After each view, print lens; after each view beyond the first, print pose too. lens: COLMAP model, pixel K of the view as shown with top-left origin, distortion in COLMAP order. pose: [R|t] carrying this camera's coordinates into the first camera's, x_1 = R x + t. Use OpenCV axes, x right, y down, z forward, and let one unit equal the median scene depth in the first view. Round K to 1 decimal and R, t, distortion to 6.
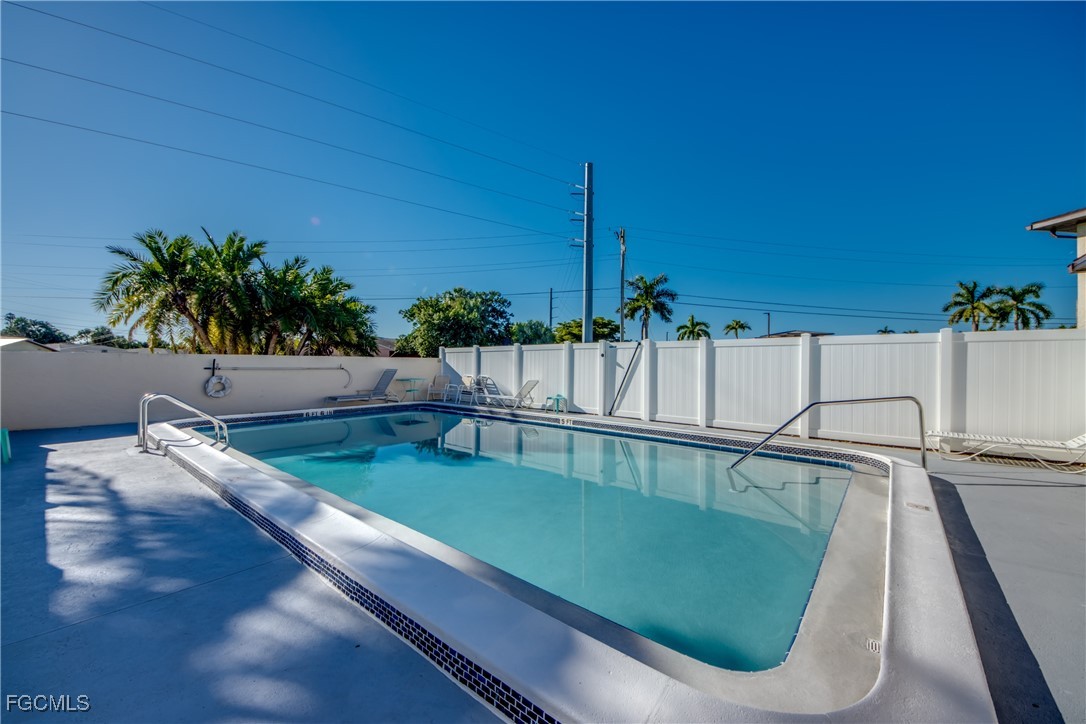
lens RADIAL K [[422.8, 0, 539.3], [0, 422.8, 367.9], [0, 0, 1]] dist [0.038268, -0.024578]
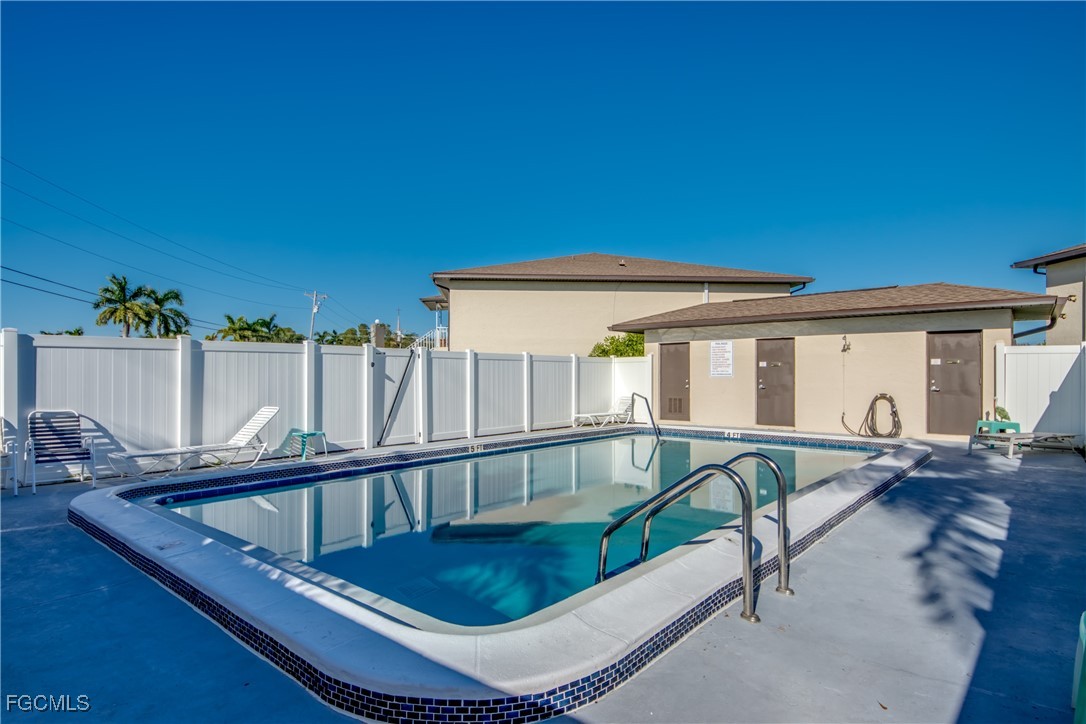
lens RADIAL K [[586.2, 0, 543.0], [0, 586.2, 362.0], [0, 0, 1]] dist [0.002224, 0.000004]
pose [[-0.009335, 0.012985, 0.999872, -0.819516], [0.011911, 0.999846, -0.012873, -0.017333], [-0.999885, 0.011790, -0.009488, 0.677169]]
